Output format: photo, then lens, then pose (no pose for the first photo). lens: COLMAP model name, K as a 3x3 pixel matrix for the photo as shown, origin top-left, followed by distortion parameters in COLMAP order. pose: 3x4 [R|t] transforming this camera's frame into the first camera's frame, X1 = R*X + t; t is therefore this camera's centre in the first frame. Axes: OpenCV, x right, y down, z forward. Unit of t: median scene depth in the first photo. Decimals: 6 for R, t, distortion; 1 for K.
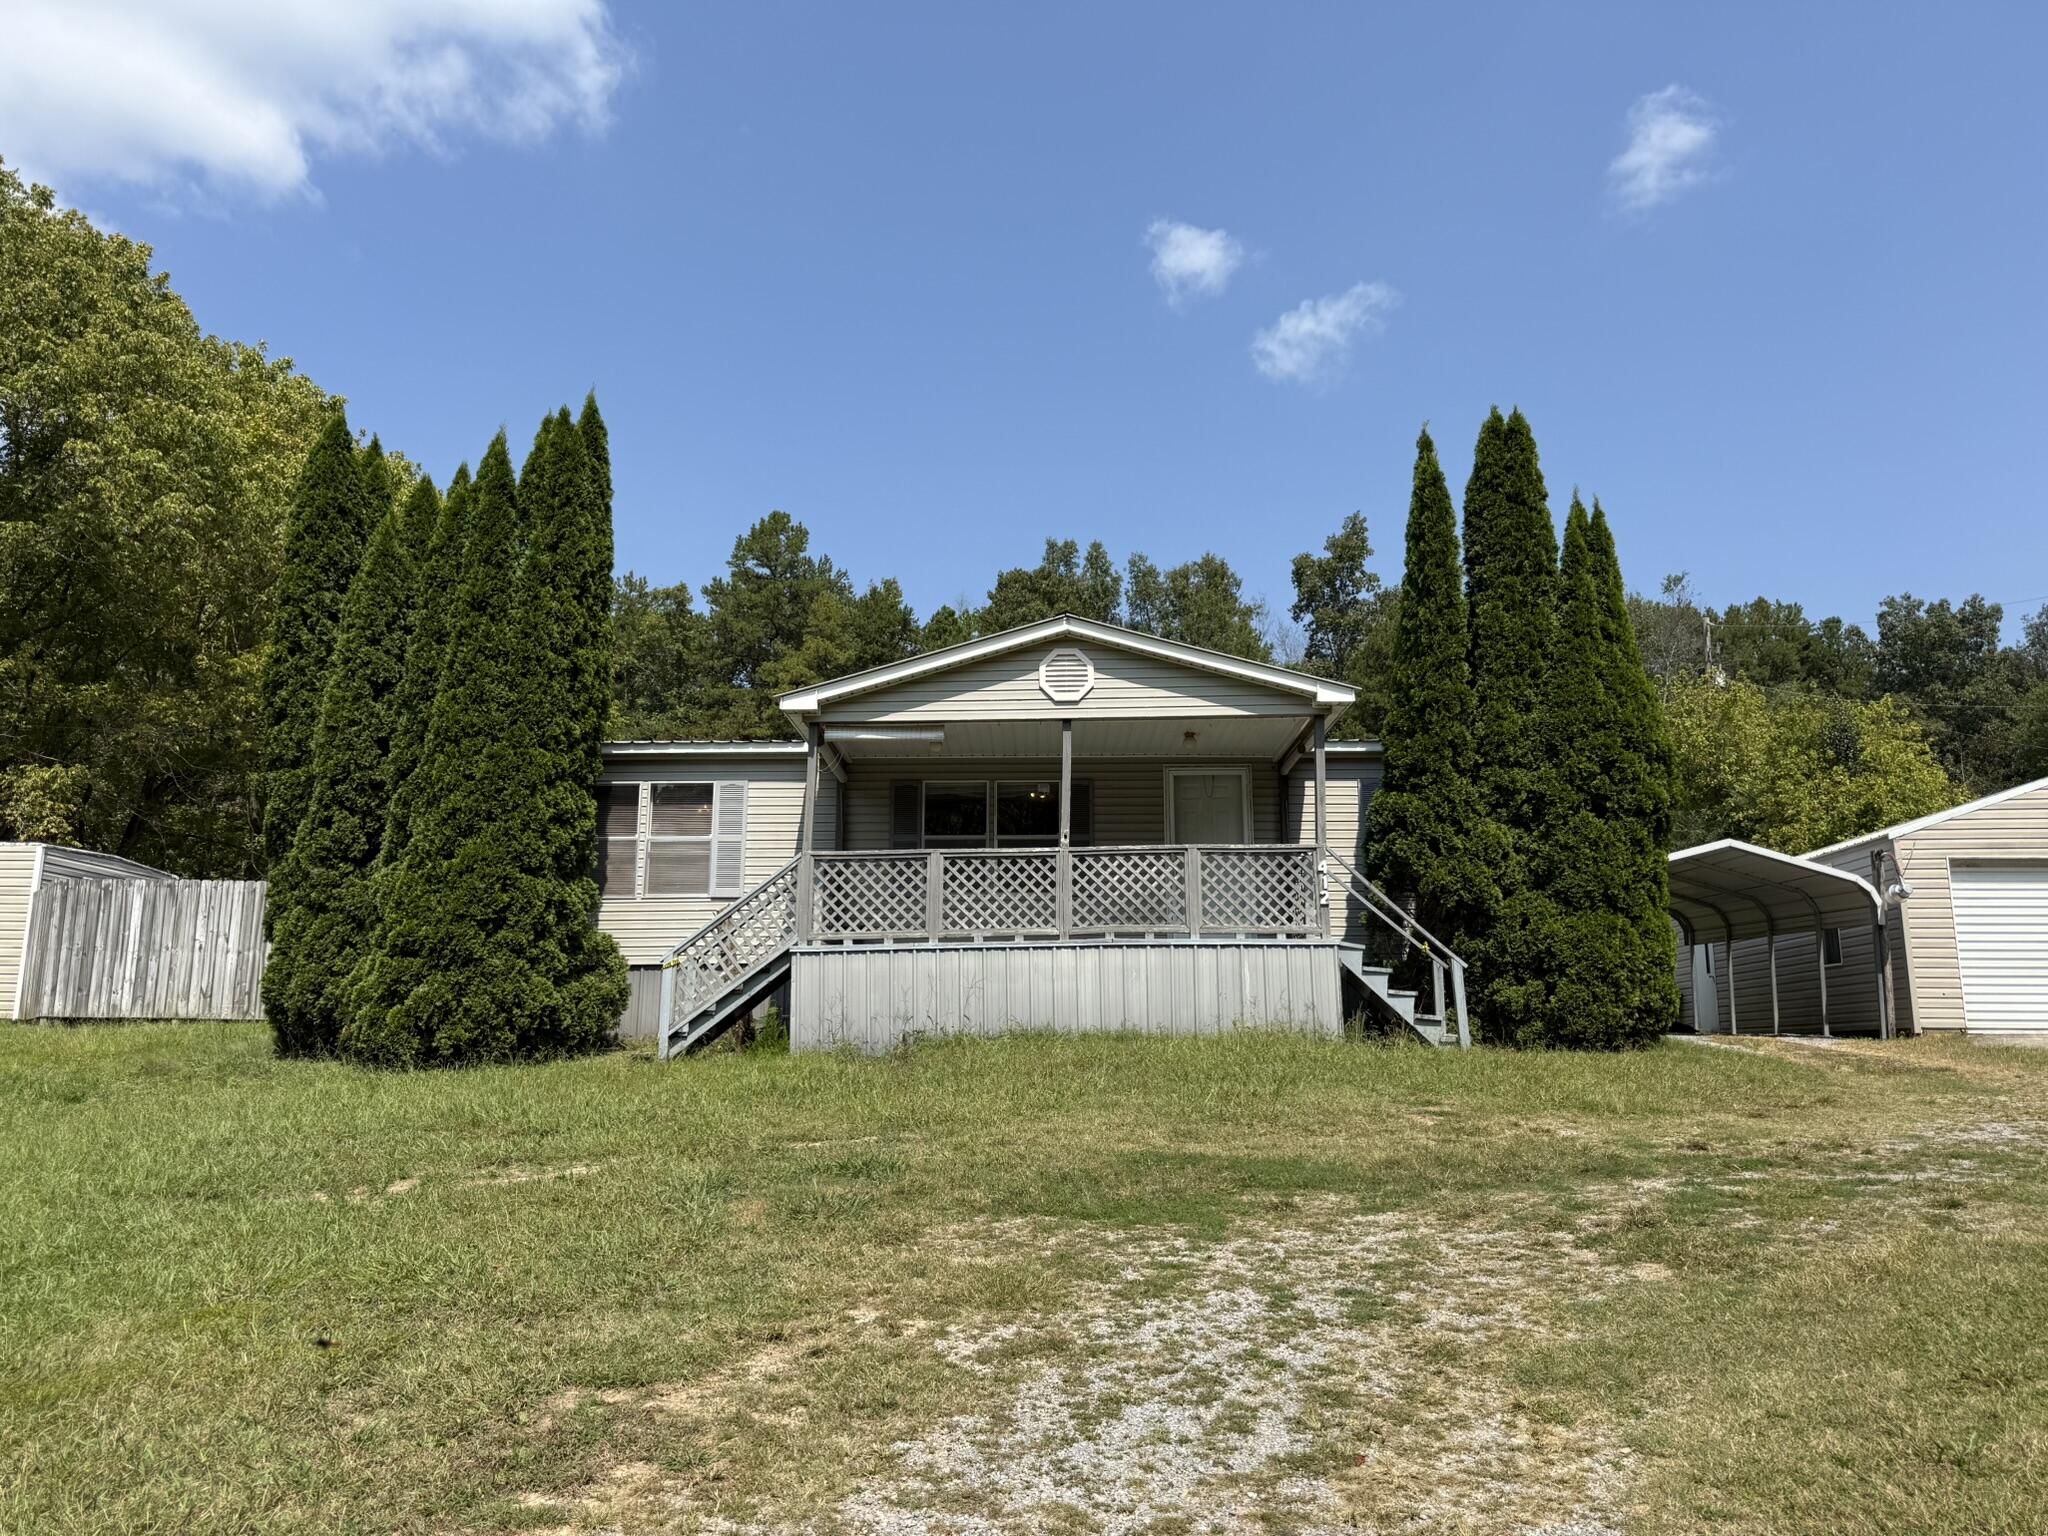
lens RADIAL K [[1448.6, 0, 1004.0], [0, 1448.6, 781.2], [0, 0, 1]] dist [0.062276, -0.067646]
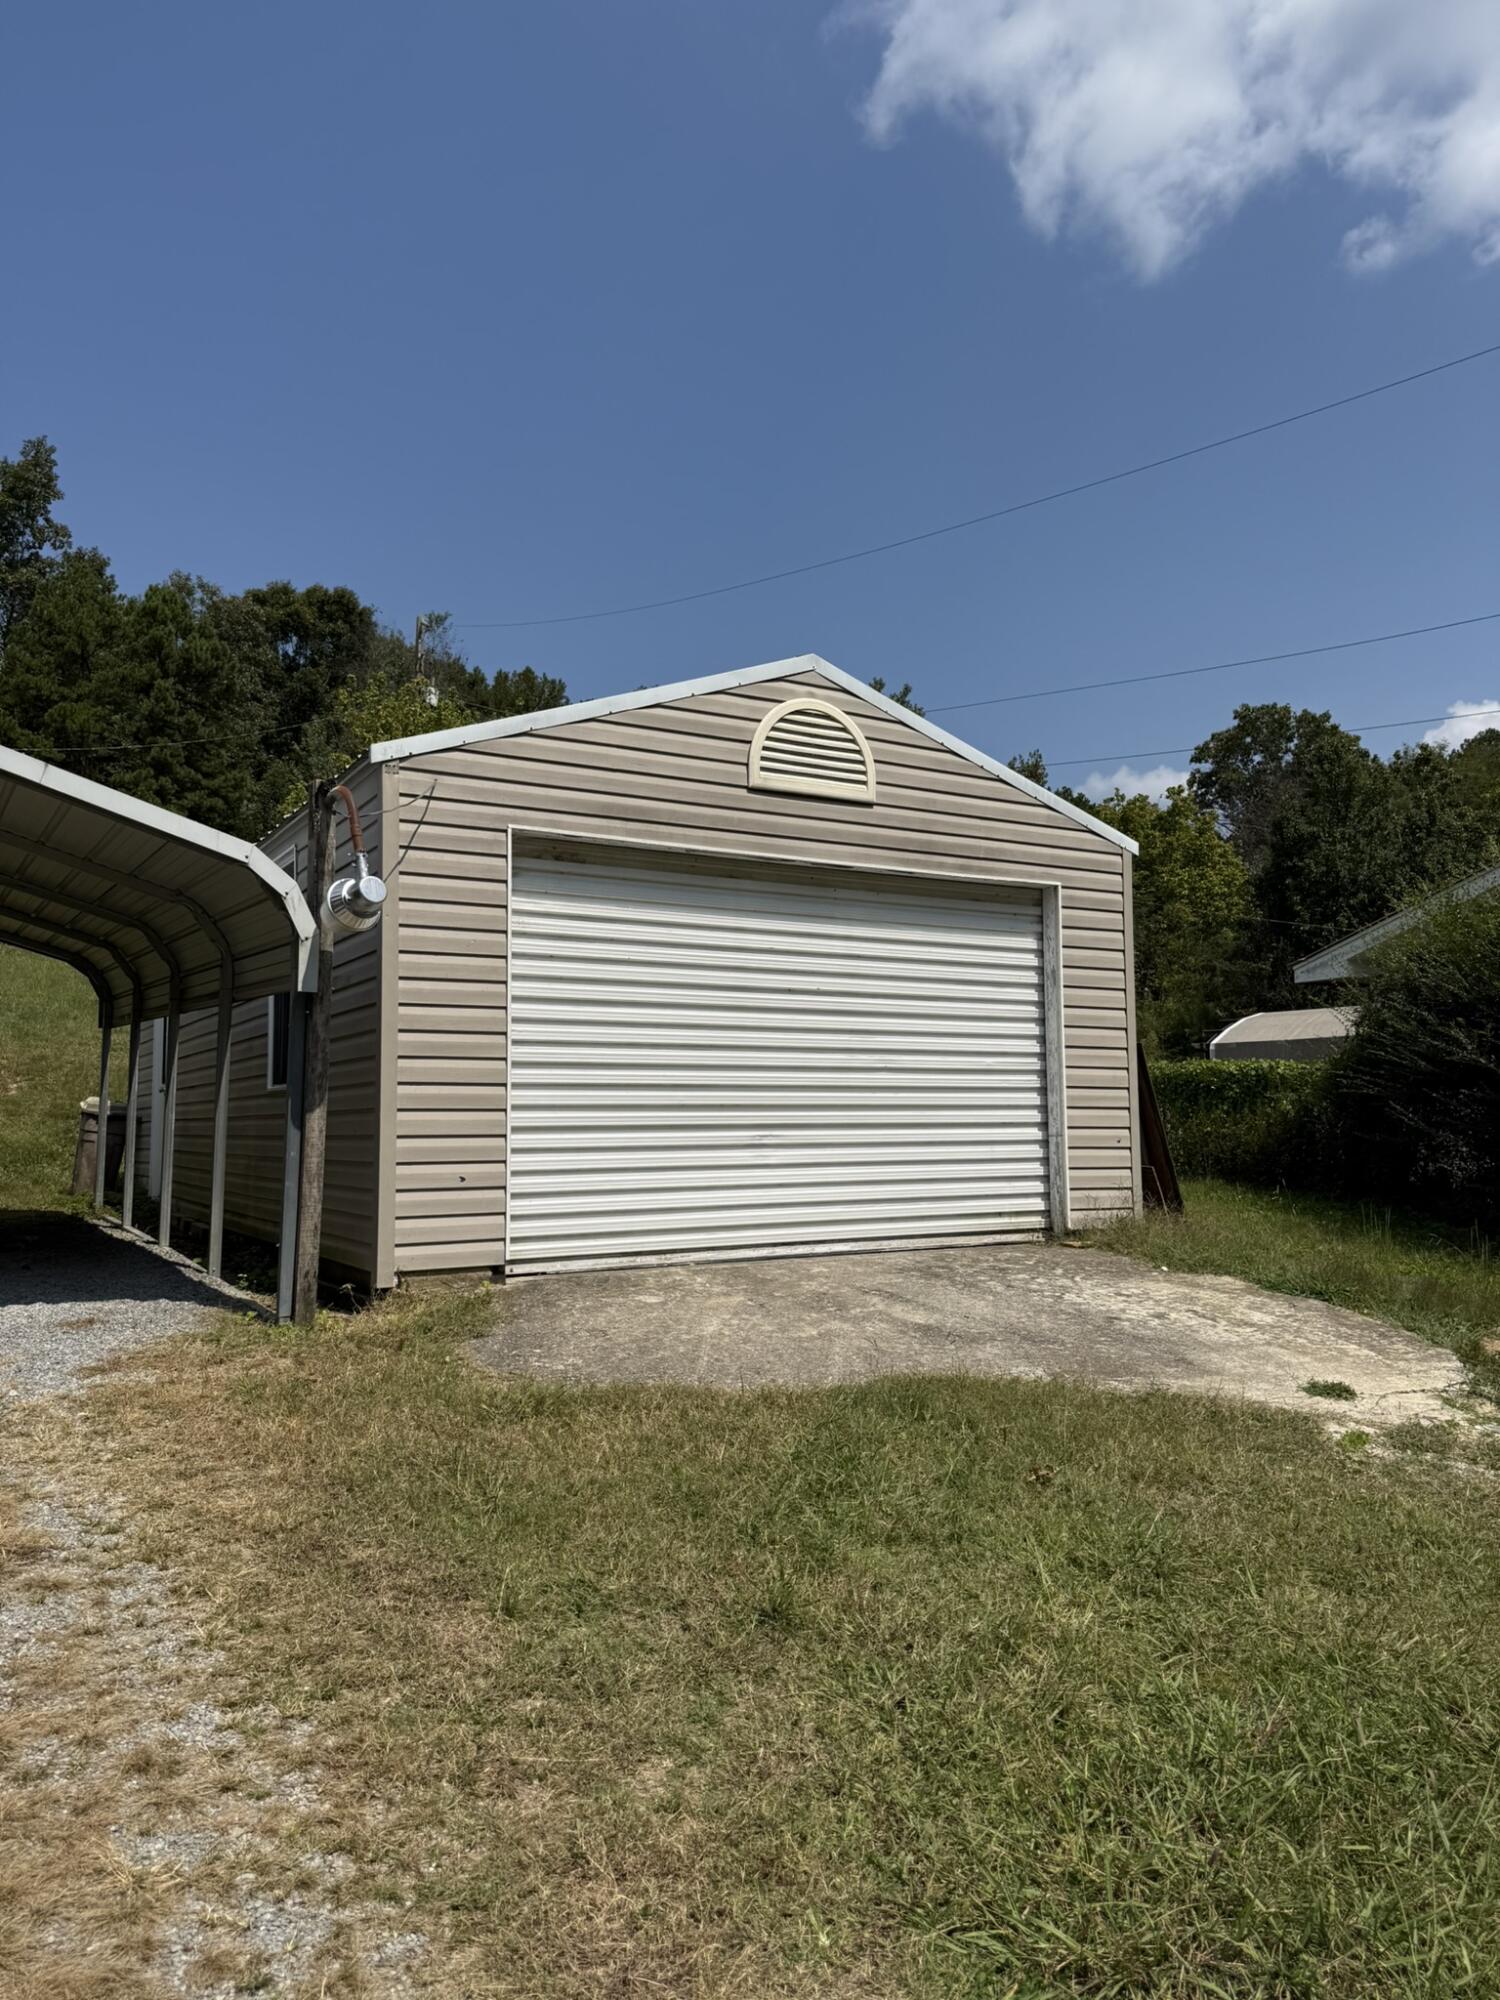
lens RADIAL K [[1414.6, 0, 756.4], [0, 1414.6, 1015.8], [0, 0, 1]] dist [0.062276, -0.067646]
pose [[0.808207, 0.029226, 0.588174, 0.568344], [-0.095716, 0.992006, 0.082231, 0.076589], [-0.581069, -0.122757, 0.804543, 0.779977]]
